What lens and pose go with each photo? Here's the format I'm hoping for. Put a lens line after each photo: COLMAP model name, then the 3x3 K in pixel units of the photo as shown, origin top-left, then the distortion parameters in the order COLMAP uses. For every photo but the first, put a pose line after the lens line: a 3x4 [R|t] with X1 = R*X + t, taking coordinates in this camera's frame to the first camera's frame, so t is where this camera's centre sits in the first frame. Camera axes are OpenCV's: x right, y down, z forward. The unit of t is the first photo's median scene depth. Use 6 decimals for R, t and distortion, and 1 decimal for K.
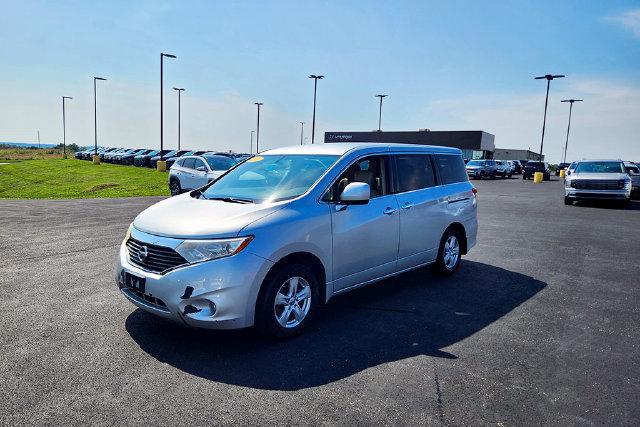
lens RADIAL K [[477.5, 0, 320.0], [0, 477.5, 213.5], [0, 0, 1]] dist [0.071904, -0.089822]
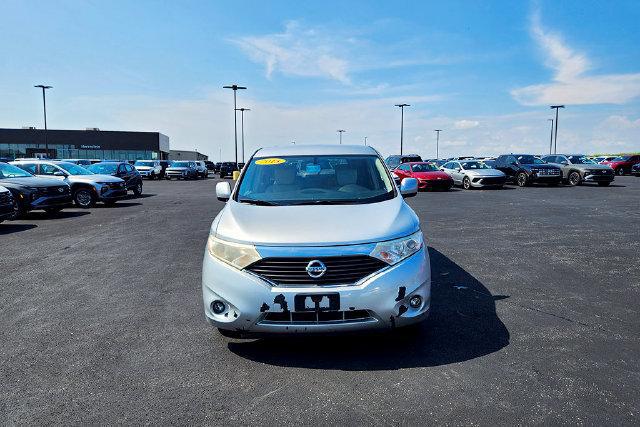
lens RADIAL K [[483.1, 0, 331.7], [0, 483.1, 201.4], [0, 0, 1]] dist [0.029909, -0.006464]
pose [[0.654918, -0.081742, 0.751266, -0.199387], [0.102440, 0.994559, 0.018910, -0.011155], [-0.748725, 0.064575, 0.659728, 0.075292]]
